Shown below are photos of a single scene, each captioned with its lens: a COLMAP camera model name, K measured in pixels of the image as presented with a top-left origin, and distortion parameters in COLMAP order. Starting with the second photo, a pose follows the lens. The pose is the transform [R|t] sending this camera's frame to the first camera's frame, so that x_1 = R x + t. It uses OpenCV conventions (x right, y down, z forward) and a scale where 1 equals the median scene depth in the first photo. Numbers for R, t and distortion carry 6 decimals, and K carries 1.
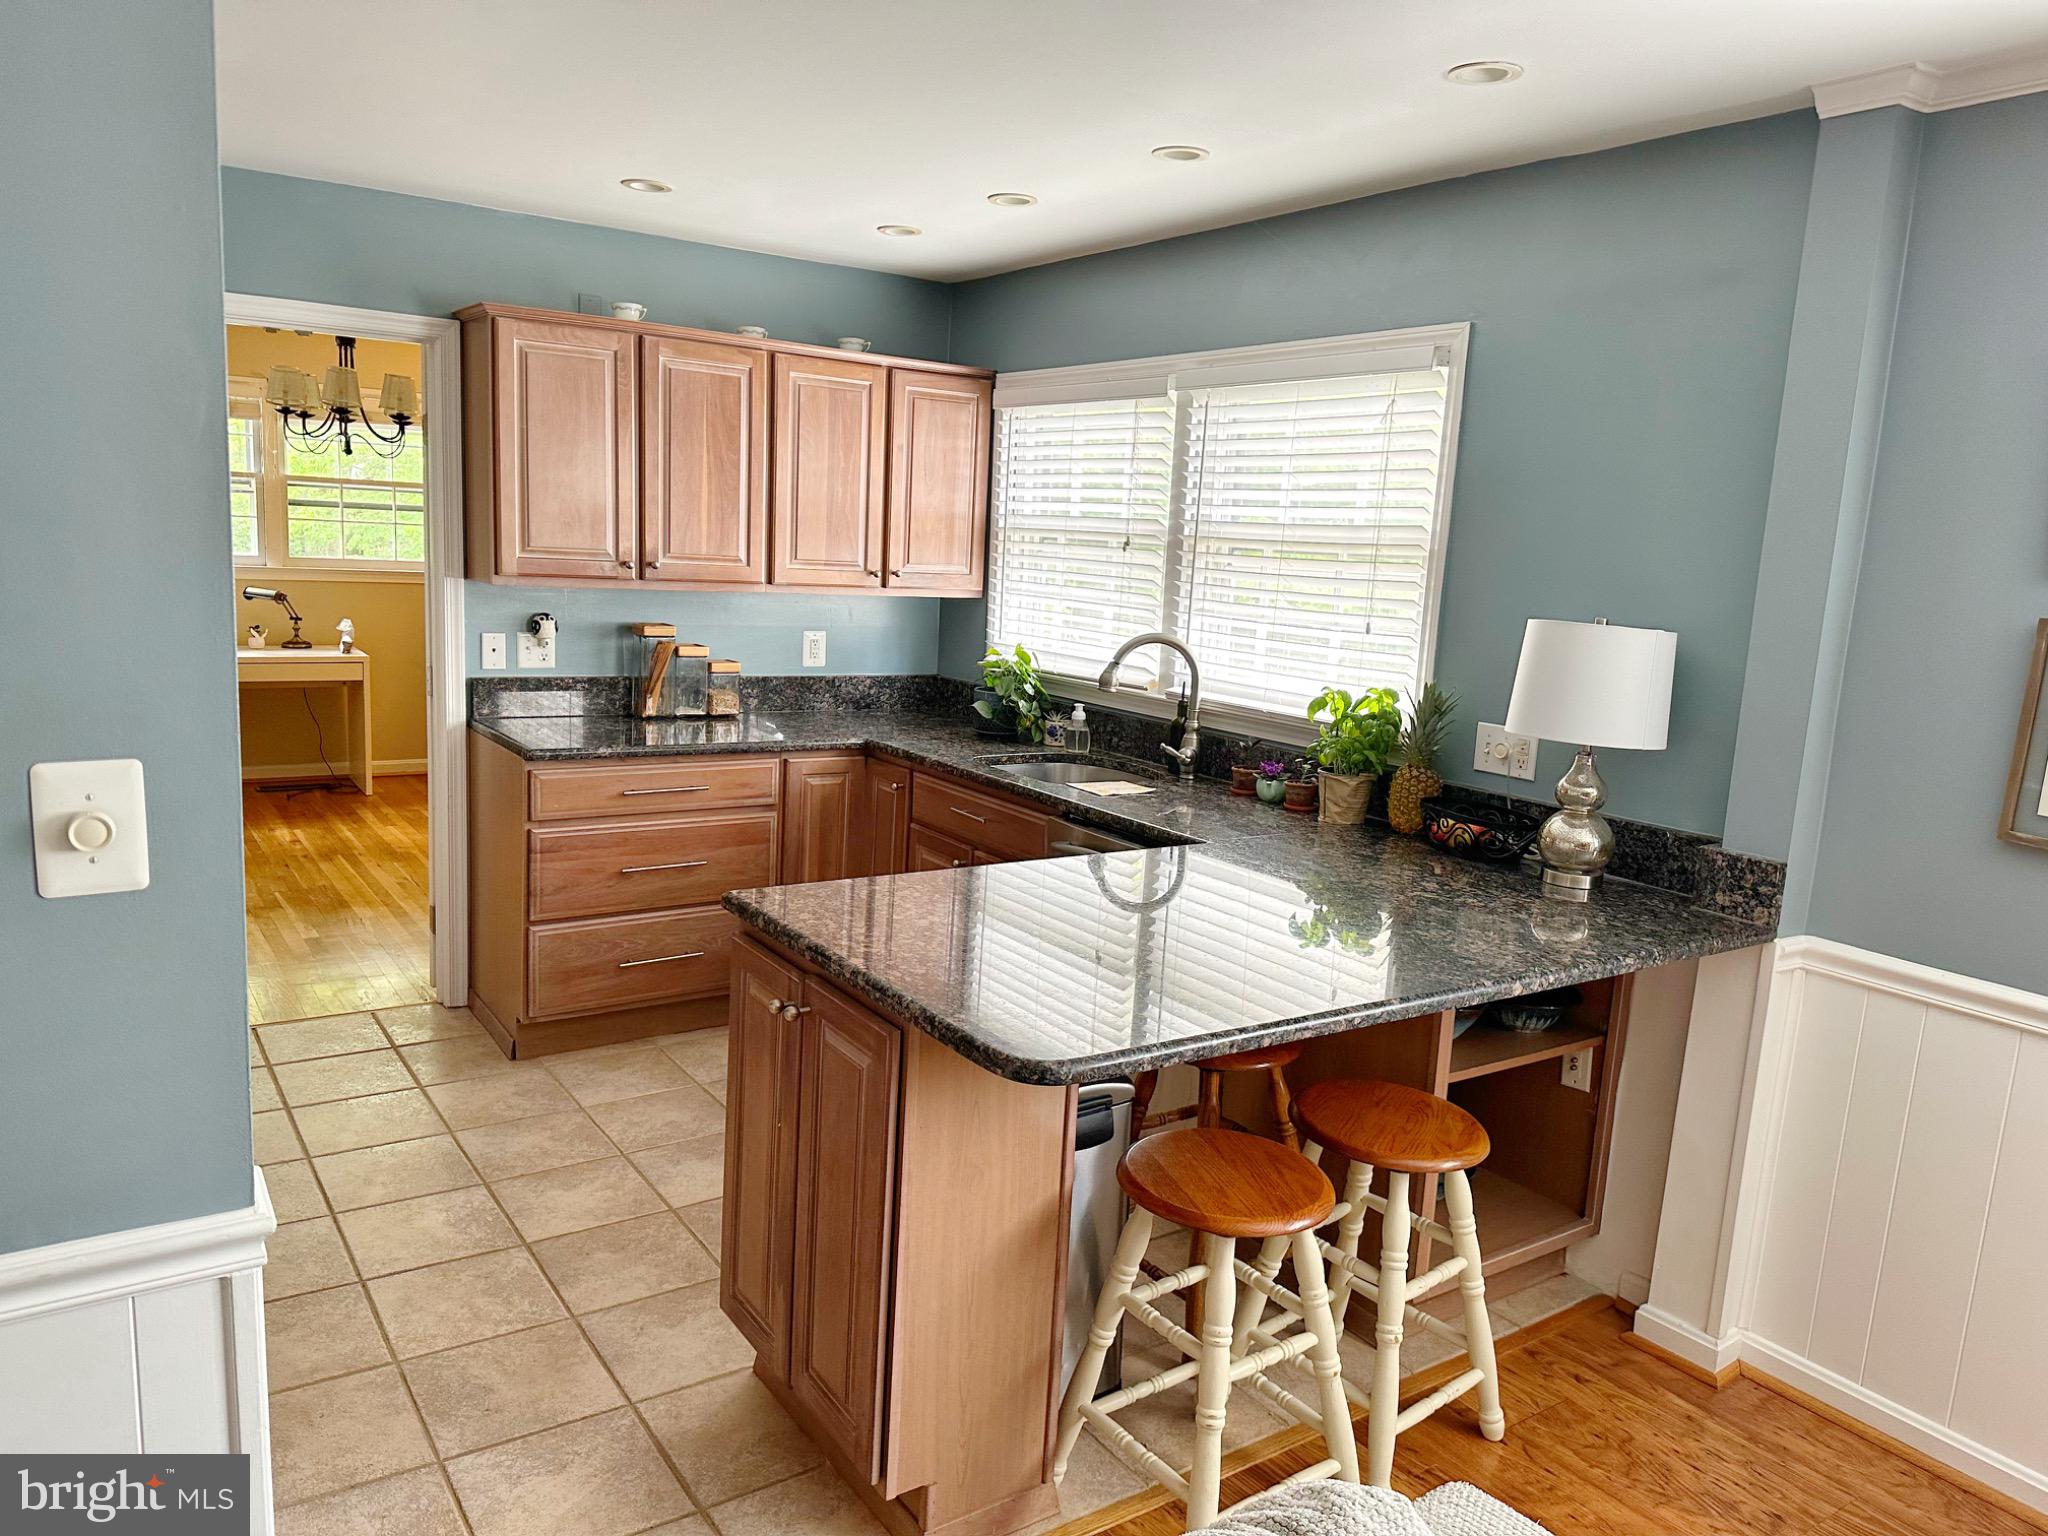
lens RADIAL K [[1433.6, 0, 1020.0], [0, 1433.6, 774.2], [0, 0, 1]] dist [0.008066, -0.008732]
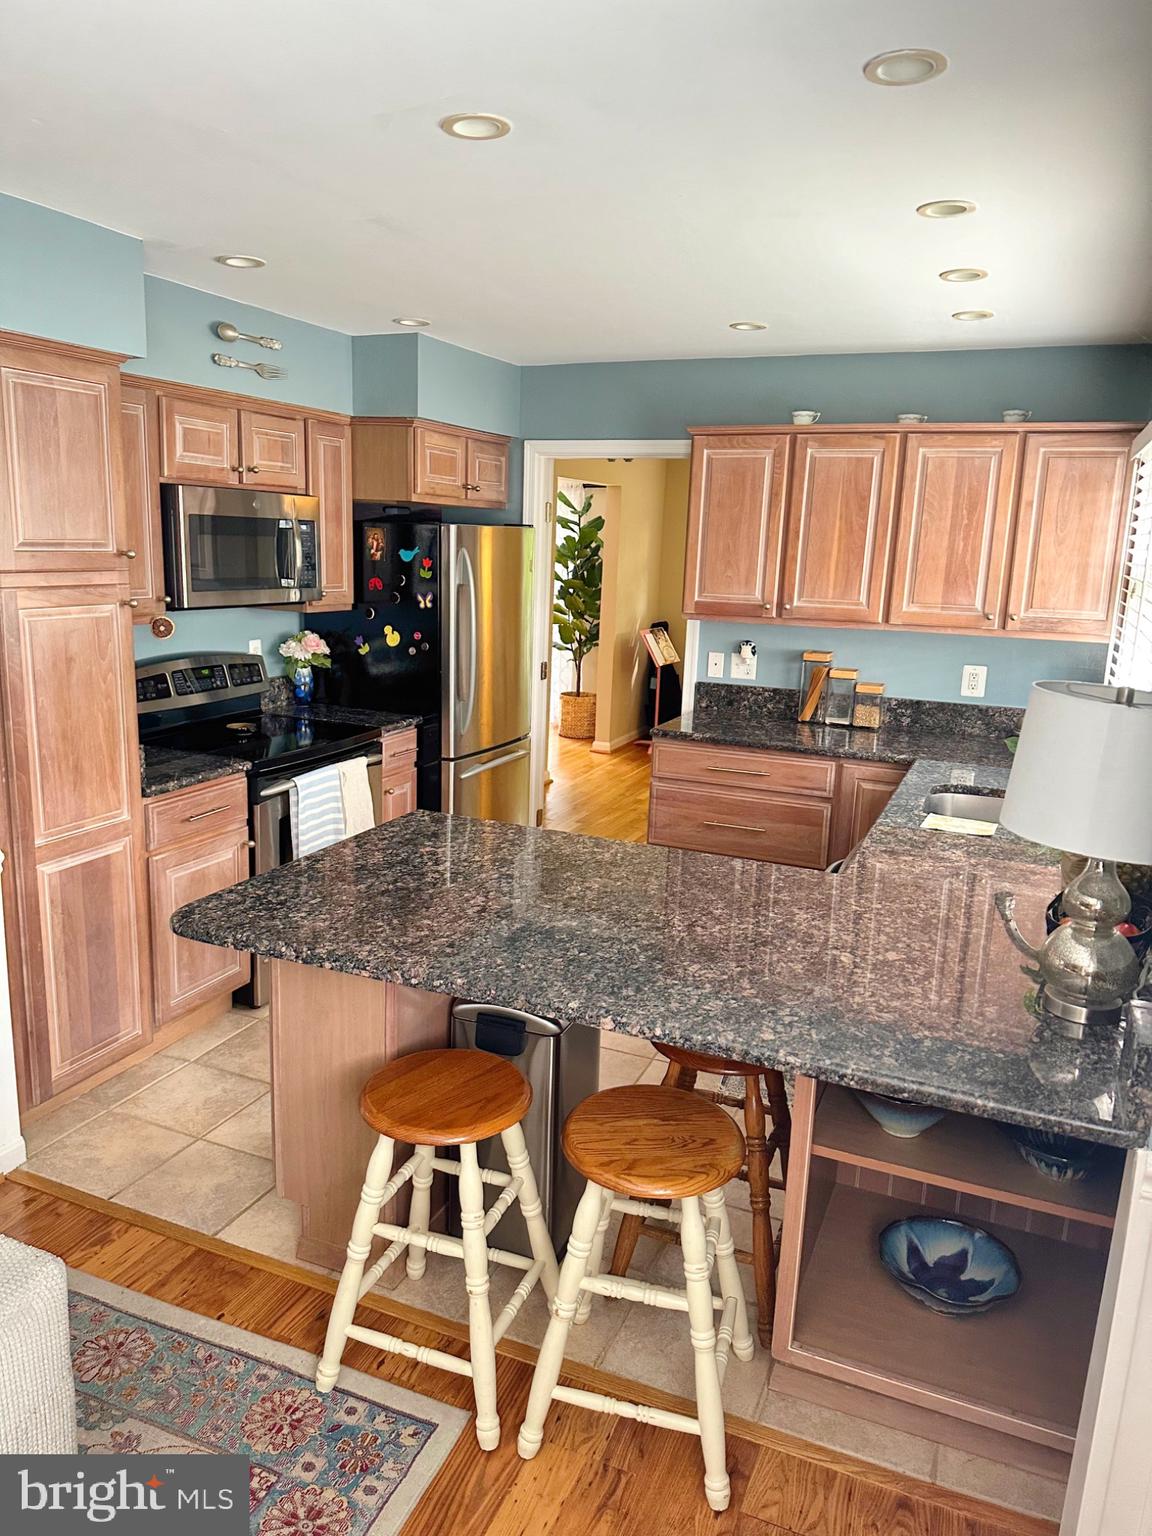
lens RADIAL K [[1075.2, 0, 570.6], [0, 1075.2, 769.0], [0, 0, 1]] dist [0.008066, -0.008732]
pose [[0.523201, 0.139164, -0.840770, 0.492730], [-0.139265, 0.987276, 0.076751, -0.043928], [0.840753, 0.076933, 0.535925, 0.295343]]
